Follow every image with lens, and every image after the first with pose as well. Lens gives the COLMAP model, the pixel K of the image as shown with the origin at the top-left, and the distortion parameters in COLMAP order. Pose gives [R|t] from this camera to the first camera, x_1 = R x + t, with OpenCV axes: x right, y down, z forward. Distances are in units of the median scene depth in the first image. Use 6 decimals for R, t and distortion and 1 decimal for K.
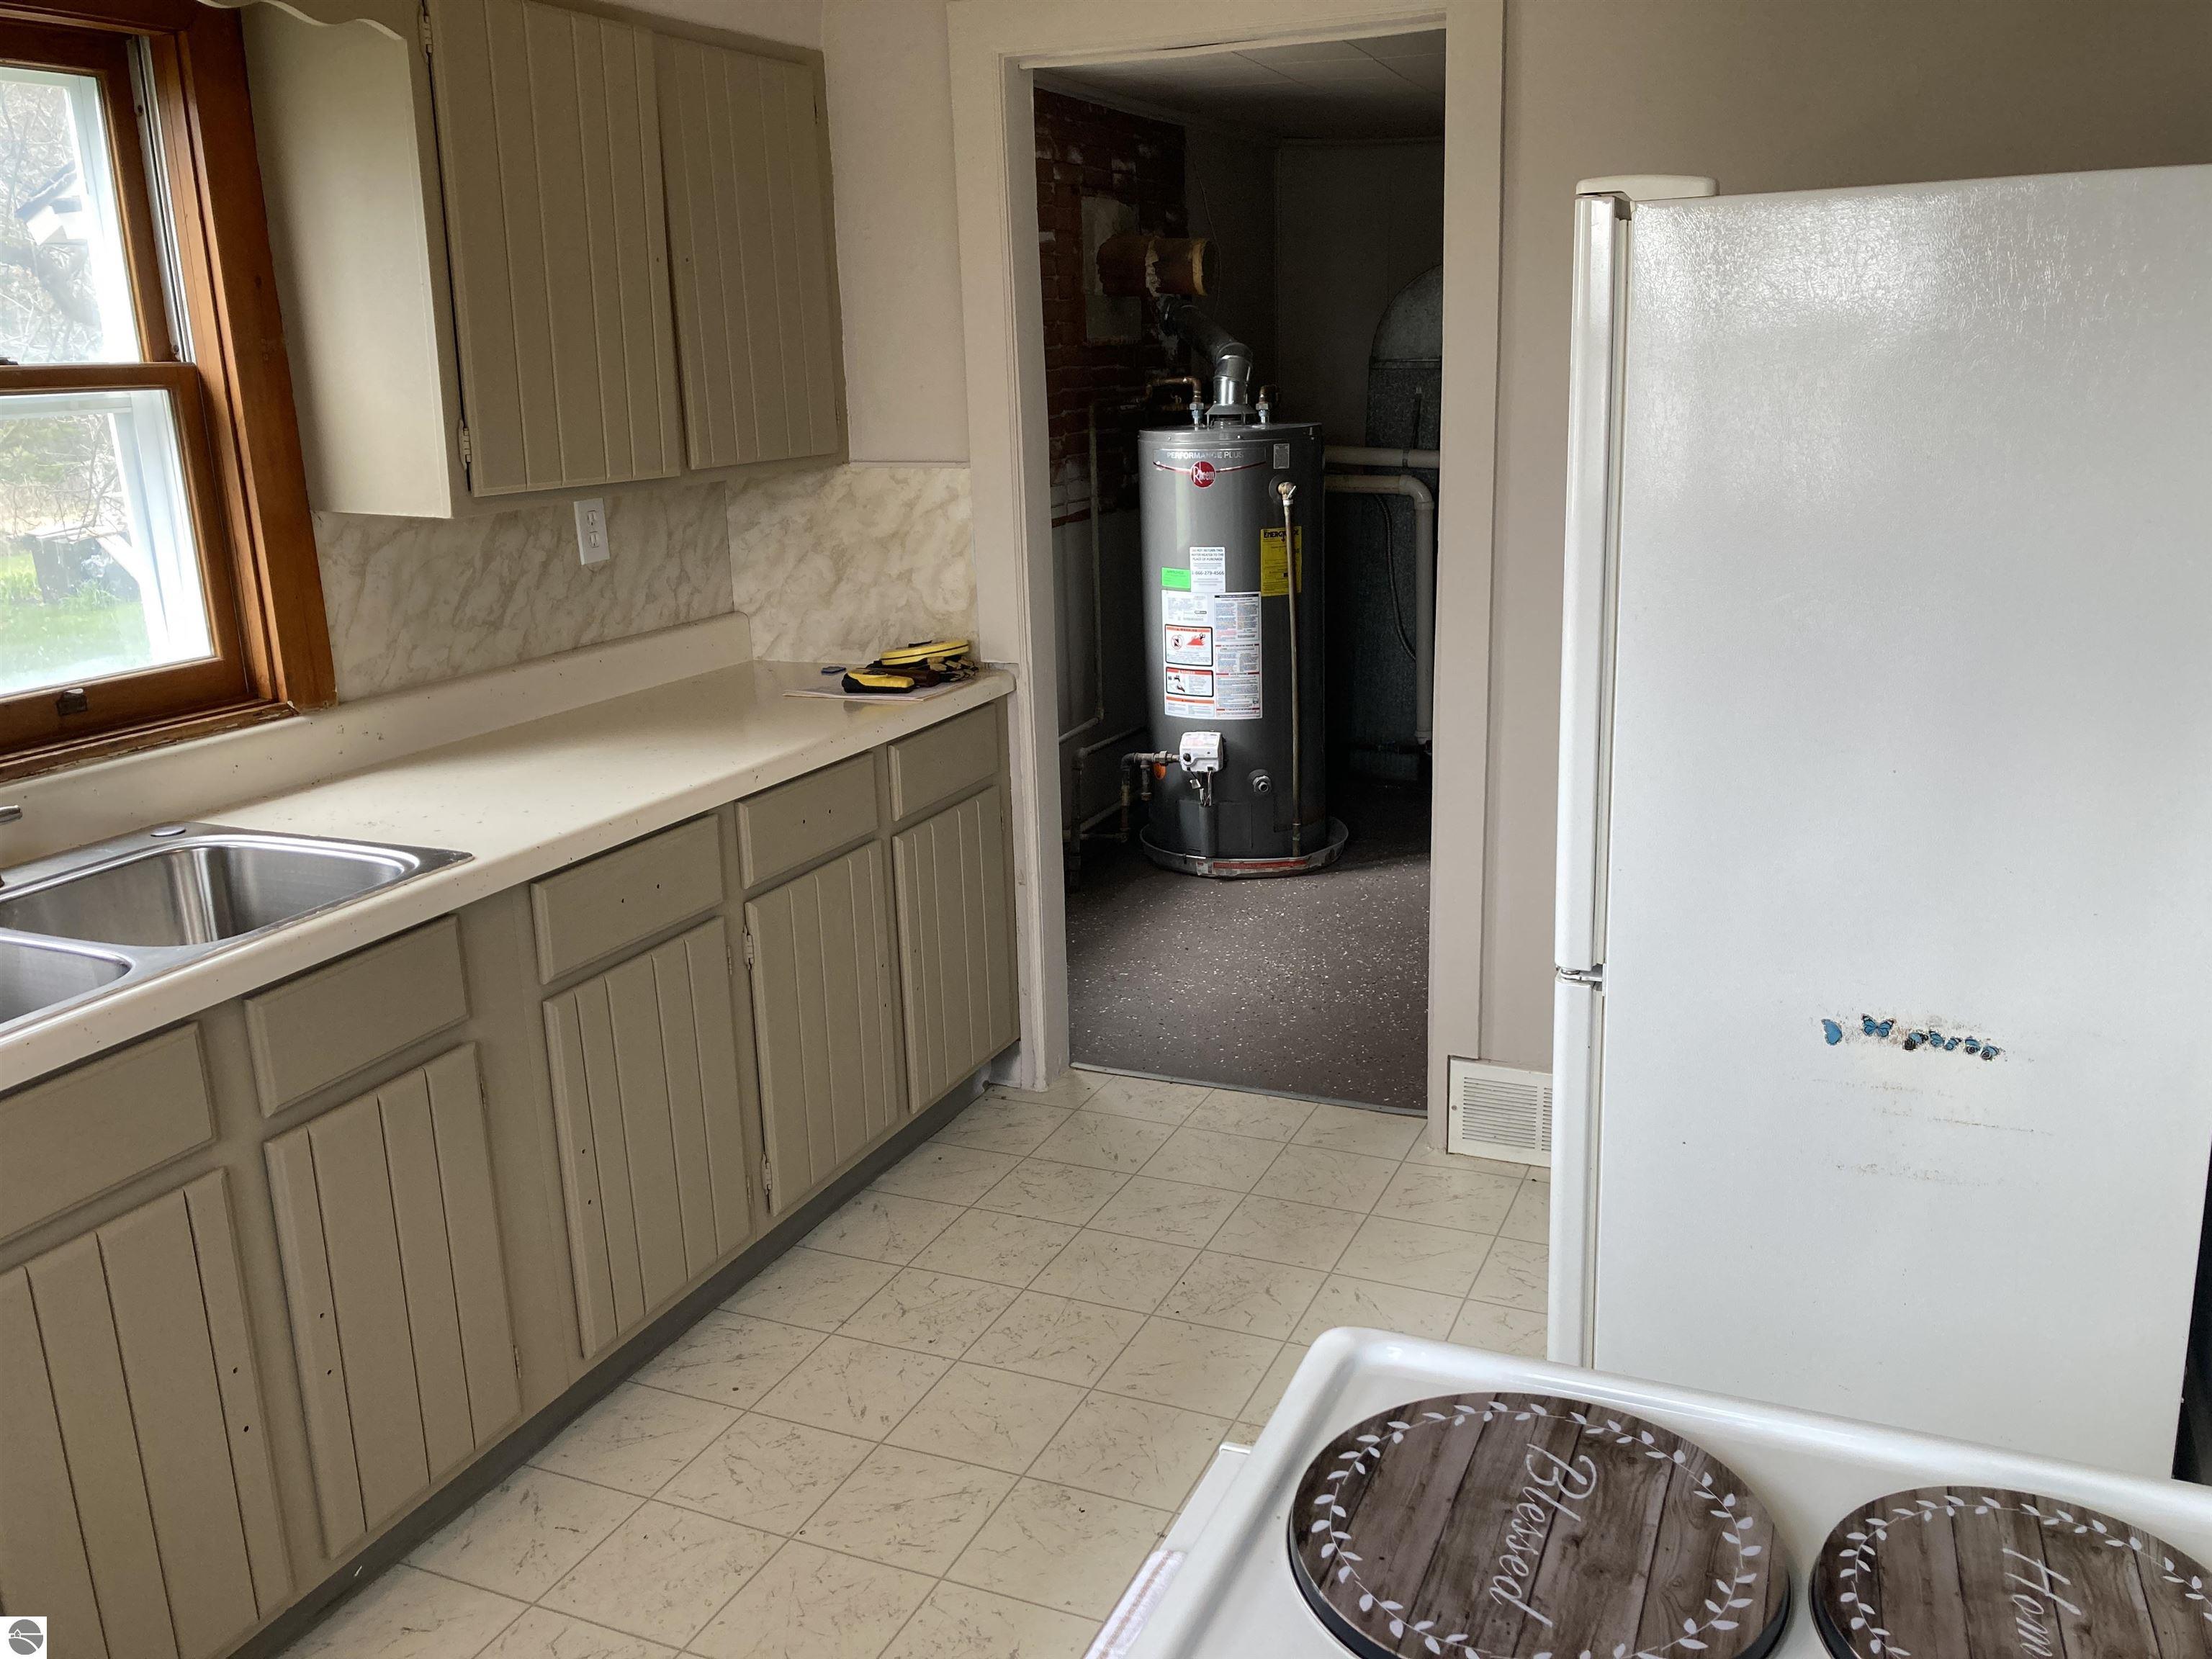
lens RADIAL K [[1802.8, 0, 1120.4], [0, 1802.8, 832.6], [0, 0, 1]] dist [0.029093, -0.012760]
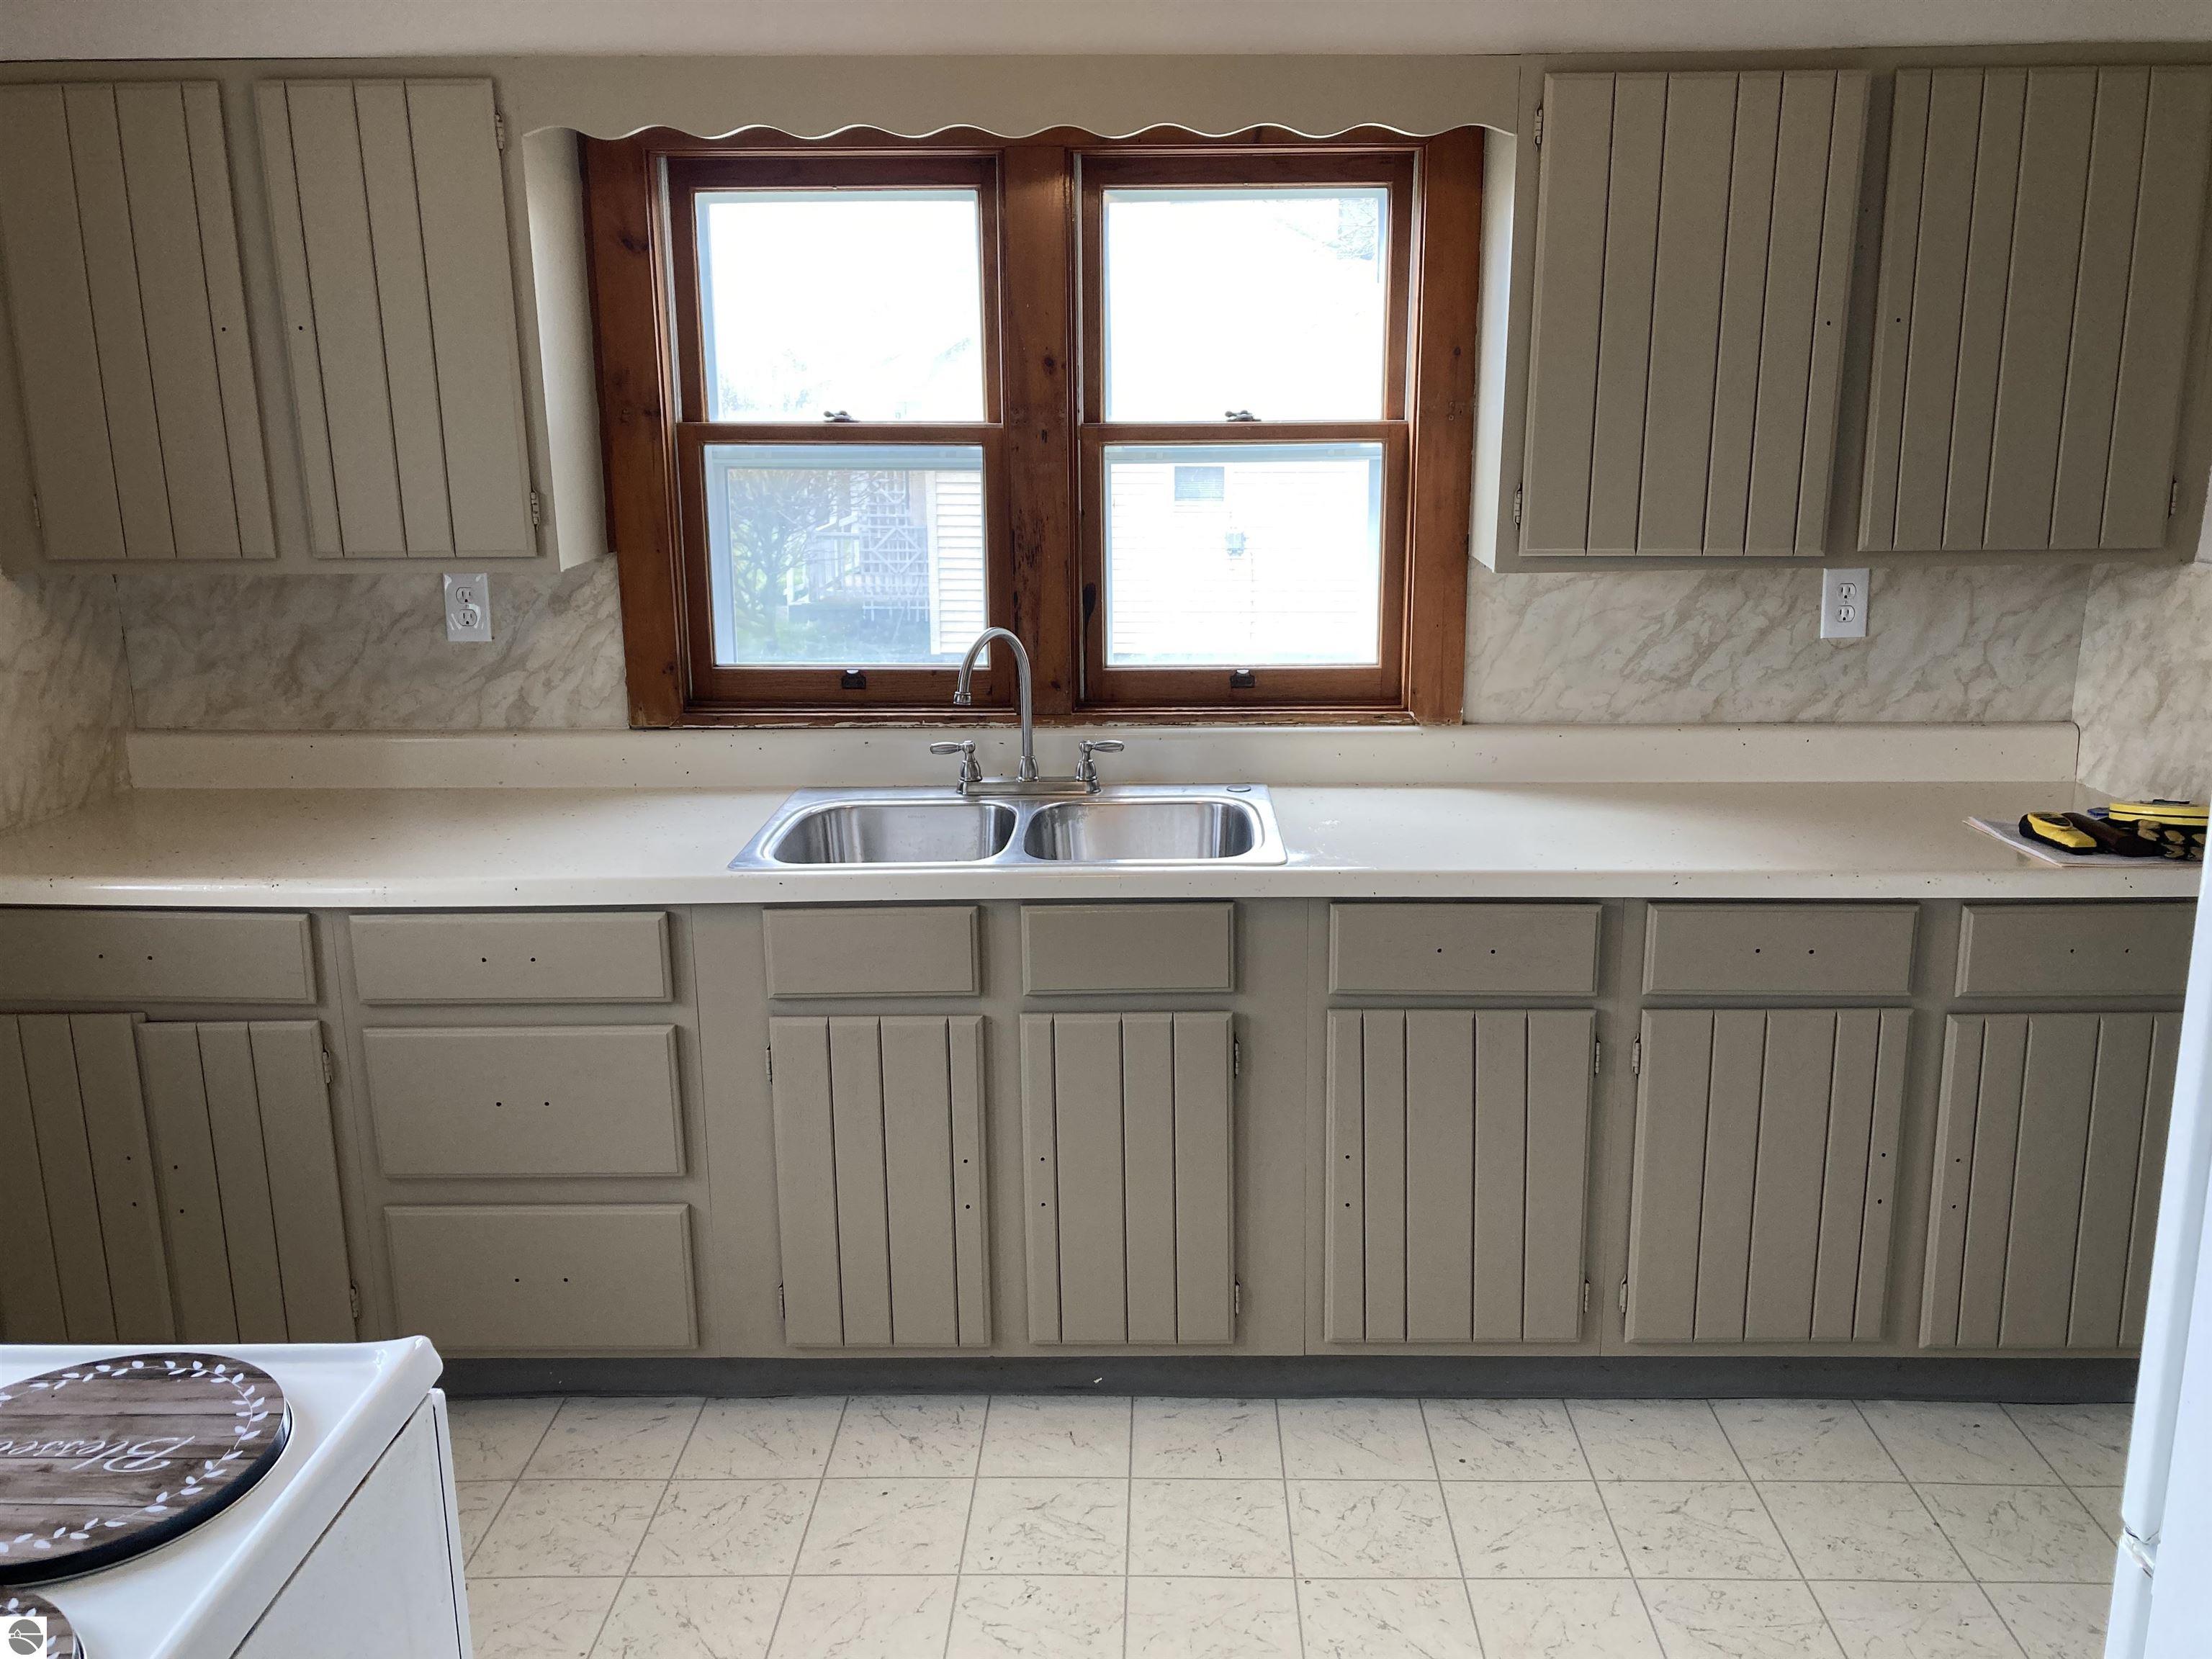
lens RADIAL K [[1802.8, 0, 1121.1], [0, 1802.8, 823.7], [0, 0, 1]] dist [0.029093, -0.012760]
pose [[0.390363, 0.236816, -0.889682, 0.430203], [-0.243754, 0.958452, 0.148170, -0.108307], [0.887807, 0.159023, 0.431869, 0.289785]]
